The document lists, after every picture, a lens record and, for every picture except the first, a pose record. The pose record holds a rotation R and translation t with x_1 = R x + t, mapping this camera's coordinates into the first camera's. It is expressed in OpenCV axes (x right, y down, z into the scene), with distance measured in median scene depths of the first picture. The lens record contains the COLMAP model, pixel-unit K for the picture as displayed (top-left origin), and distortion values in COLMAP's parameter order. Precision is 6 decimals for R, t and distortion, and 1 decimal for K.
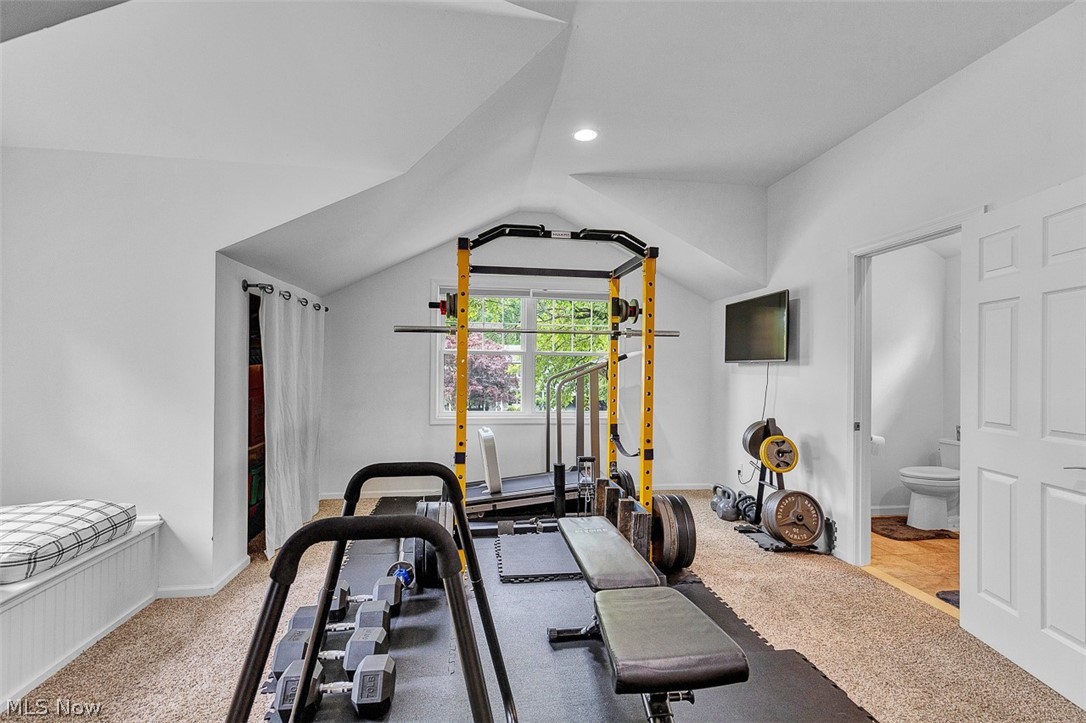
lens RADIAL K [[491.1, 0, 544.5], [0, 491.1, 363.7], [0, 0, 1]] dist [0.008853, -0.000067]
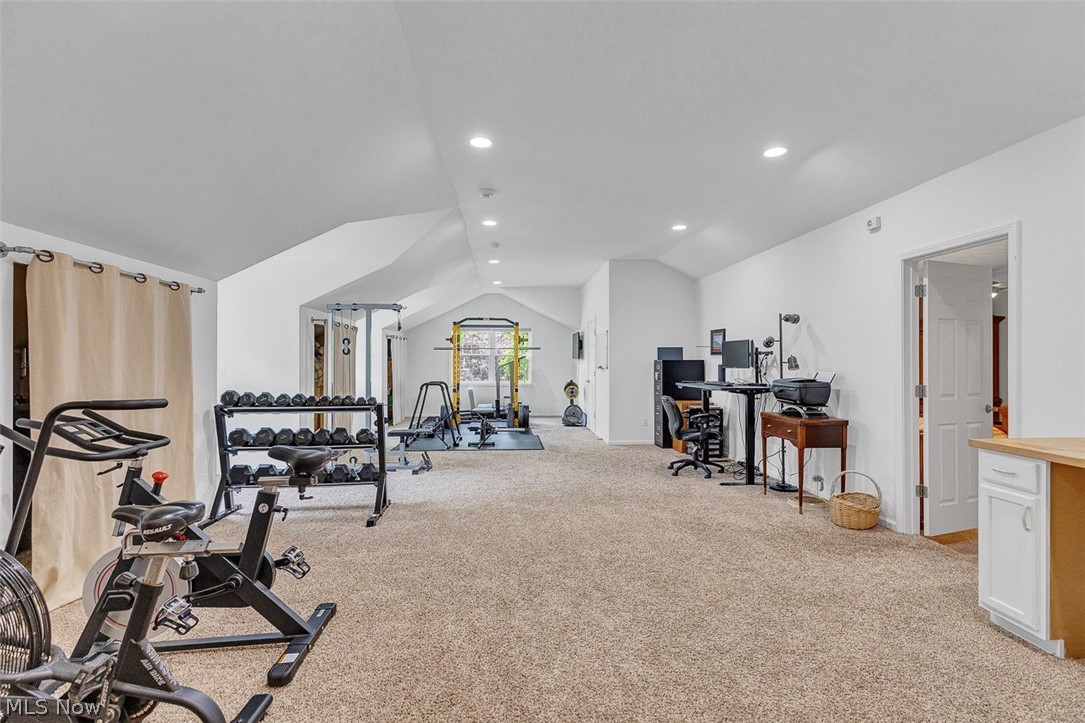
lens RADIAL K [[490.6, 0, 544.0], [0, 490.6, 361.0], [0, 0, 1]] dist [0.008853, -0.000067]
pose [[0.997242, -0.010140, -0.073523, 0.549996], [0.009803, 0.999940, -0.004941, 0.020527], [0.073569, 0.004207, 0.997281, -1.827865]]
